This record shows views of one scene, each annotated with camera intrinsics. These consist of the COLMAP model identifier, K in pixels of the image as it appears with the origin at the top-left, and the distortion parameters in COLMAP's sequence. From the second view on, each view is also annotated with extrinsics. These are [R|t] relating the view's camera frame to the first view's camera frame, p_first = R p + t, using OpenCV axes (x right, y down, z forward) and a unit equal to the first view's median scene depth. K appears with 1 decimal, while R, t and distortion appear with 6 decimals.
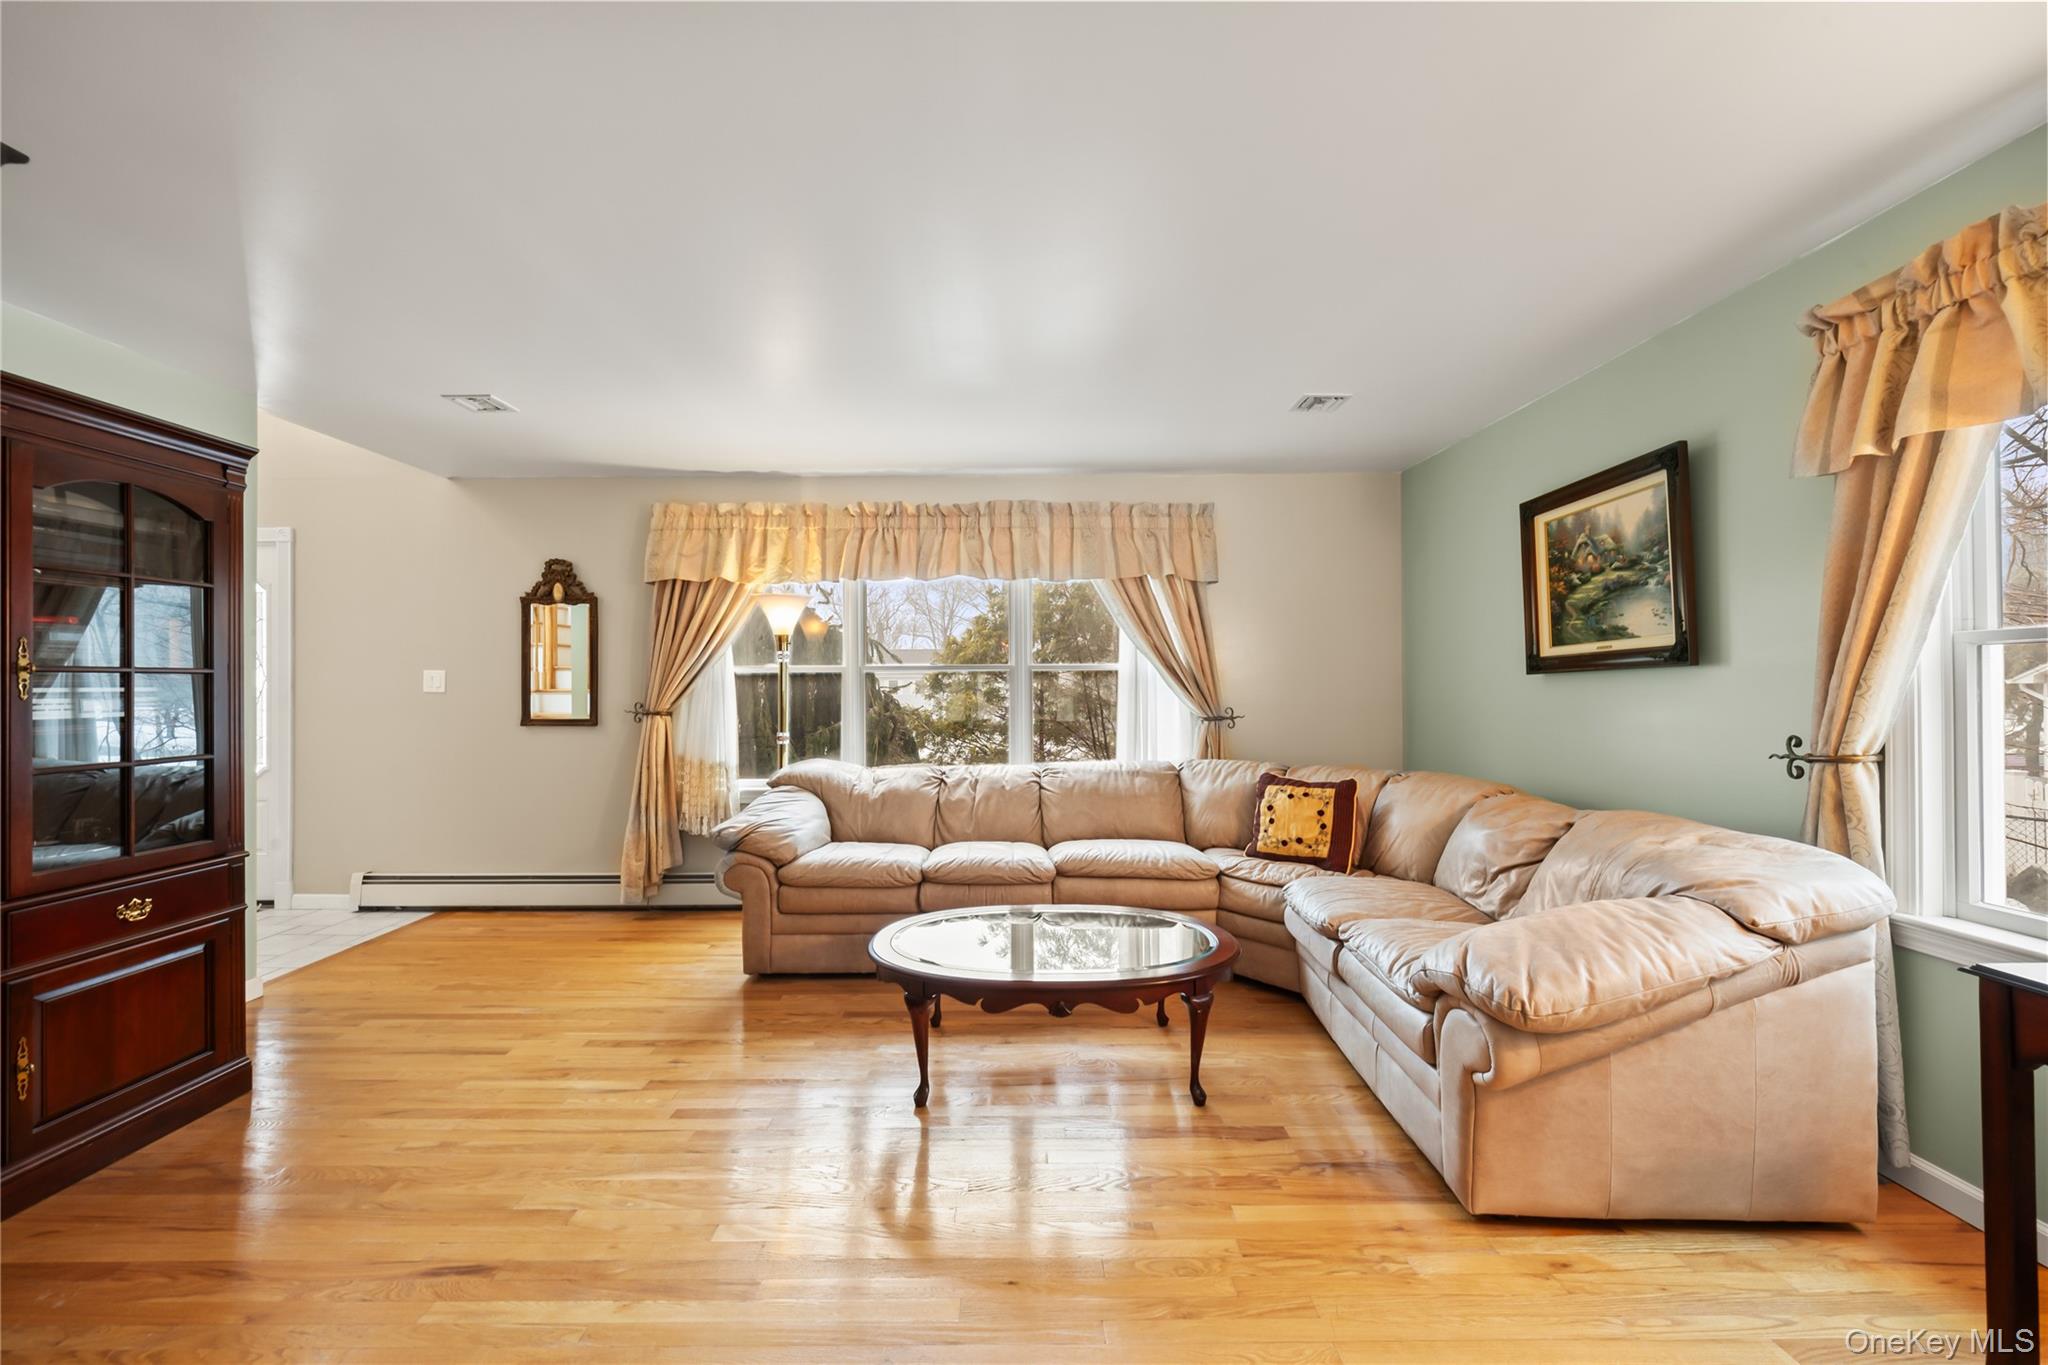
lens RADIAL K [[786.2, 0, 993.1], [0, 786.2, 684.5], [0, 0, 1]] dist [0.000869, -0.006686]
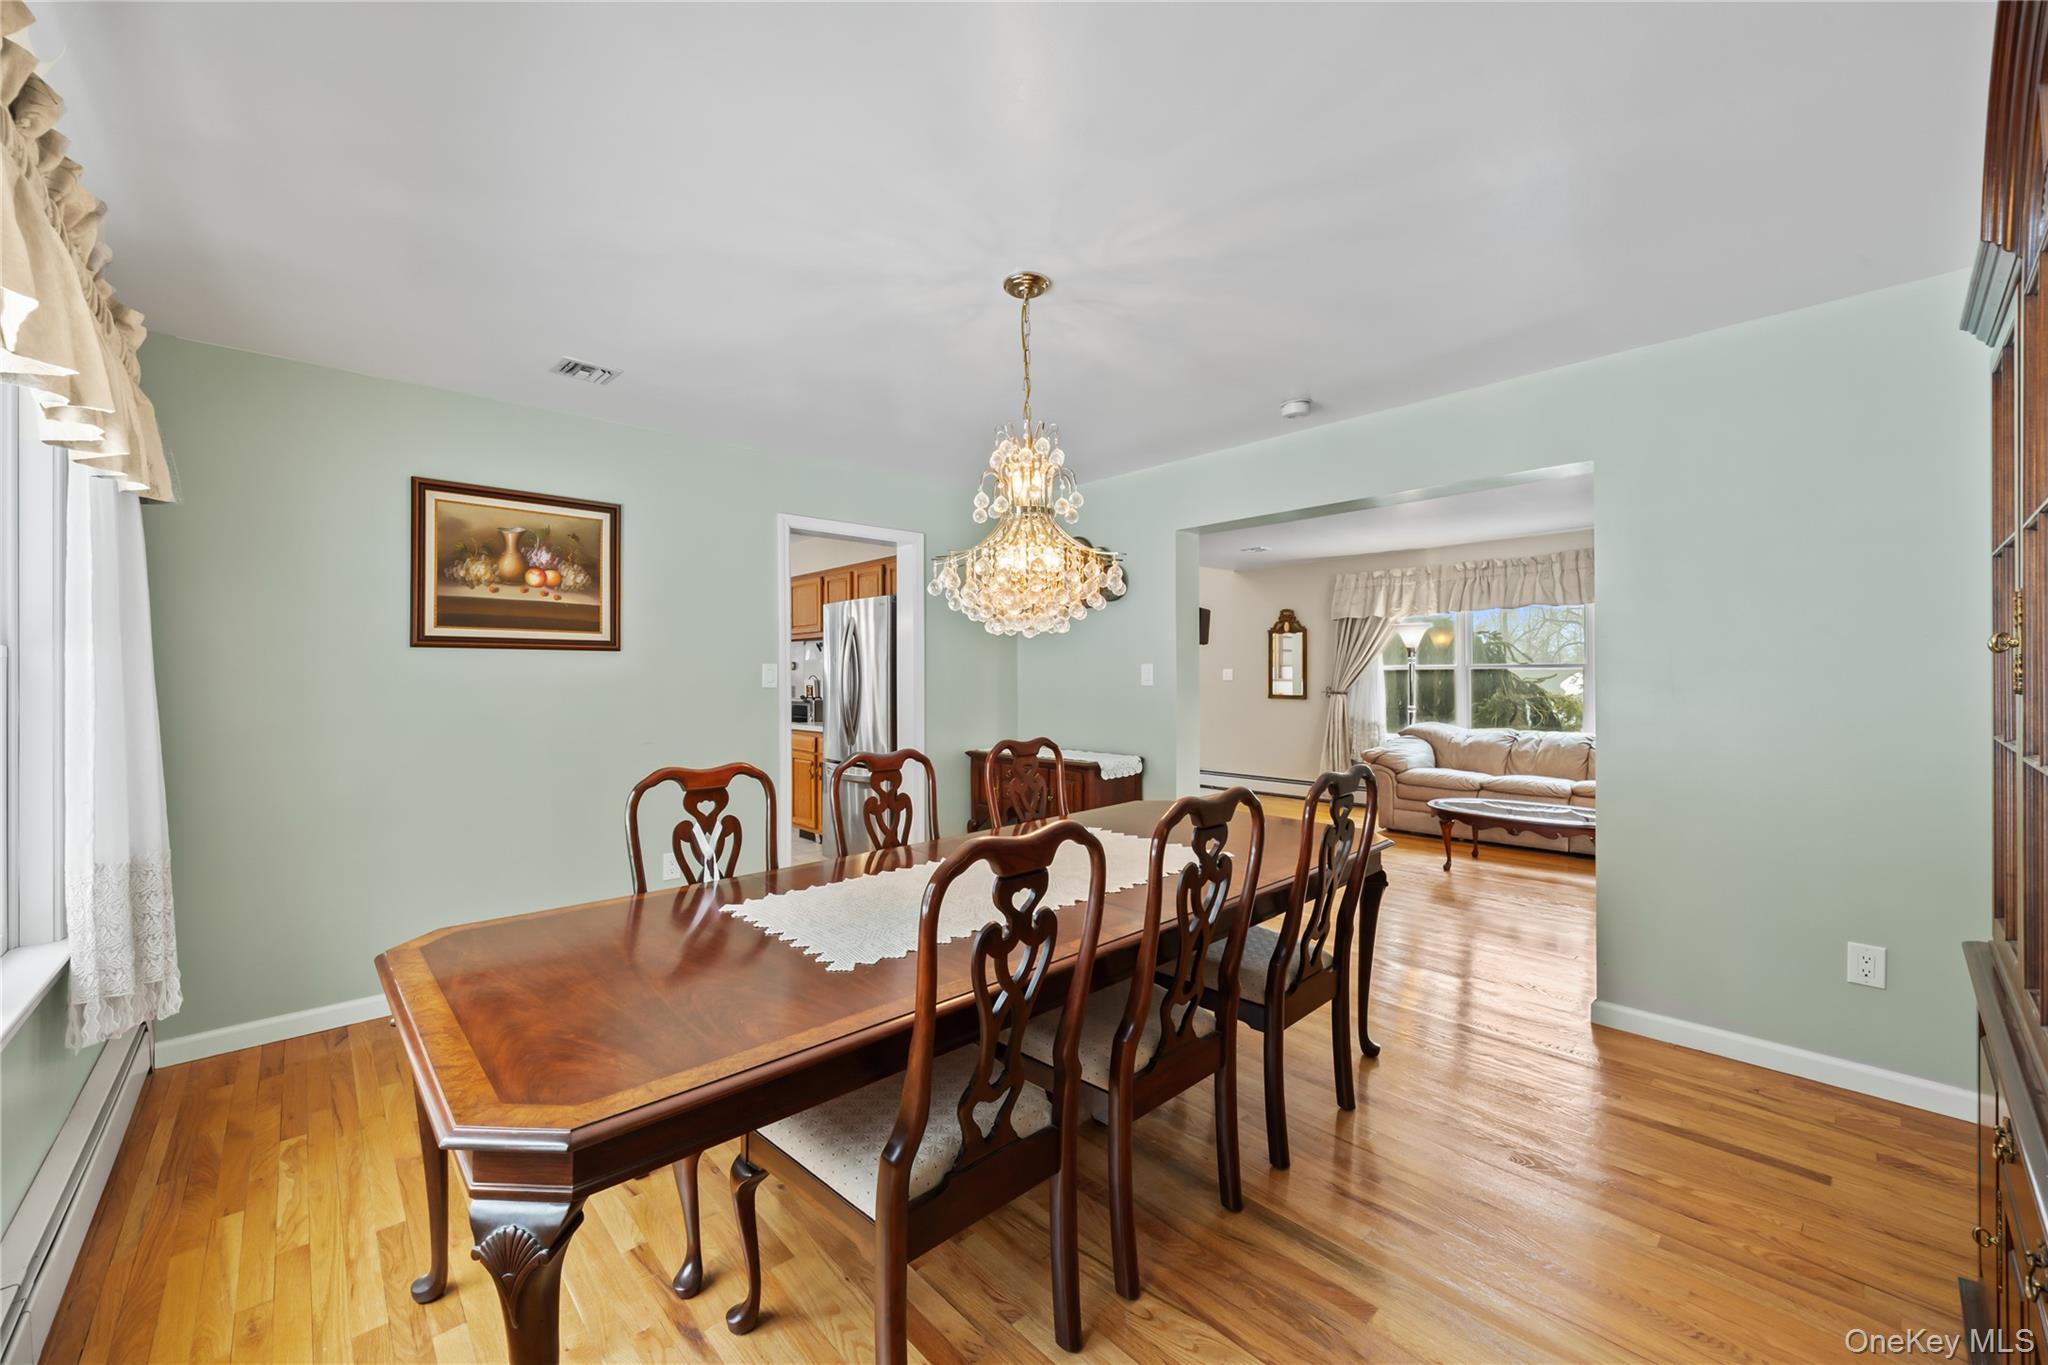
lens RADIAL K [[794.7, 0, 1019.2], [0, 794.7, 674.2], [0, 0, 1]] dist [-0.000166, -0.007230]
pose [[0.685858, 0.000495, -0.727735, 0.392819], [0.001321, 0.999997, 0.001925, -0.010062], [0.727734, -0.002282, 0.685856, -0.773906]]
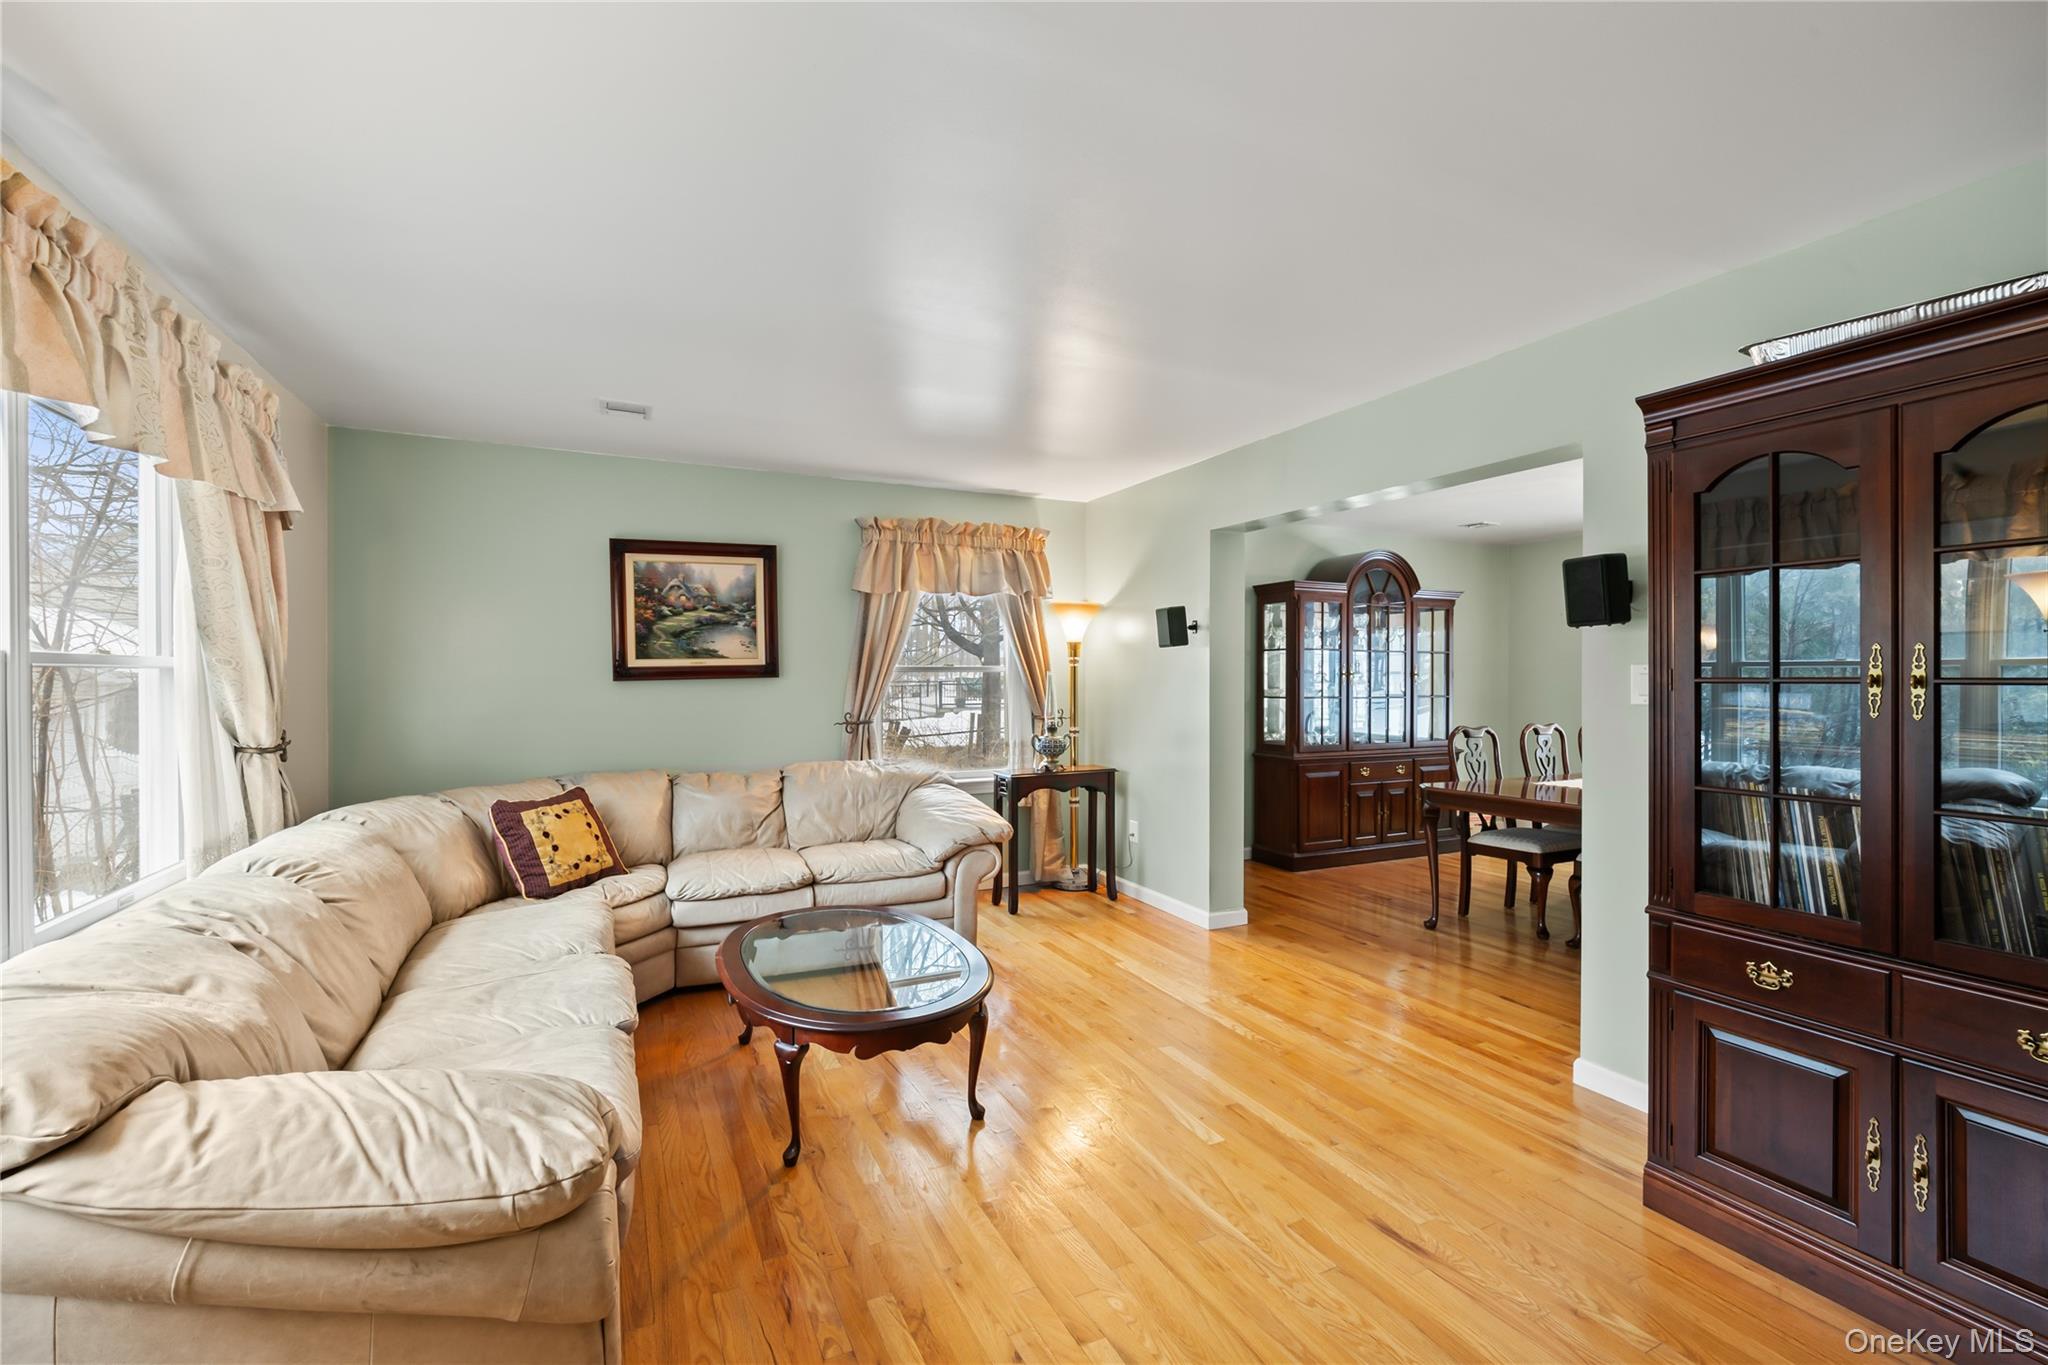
lens RADIAL K [[870.4, 0, 1010.1], [0, 870.4, 682.6], [0, 0, 1]] dist [0.002212, -0.005345]
pose [[-0.442634, -0.001211, 0.896702, -0.507192], [0.003411, 0.999990, 0.003034, -0.007891], [-0.896696, 0.004402, -0.442625, 0.669616]]
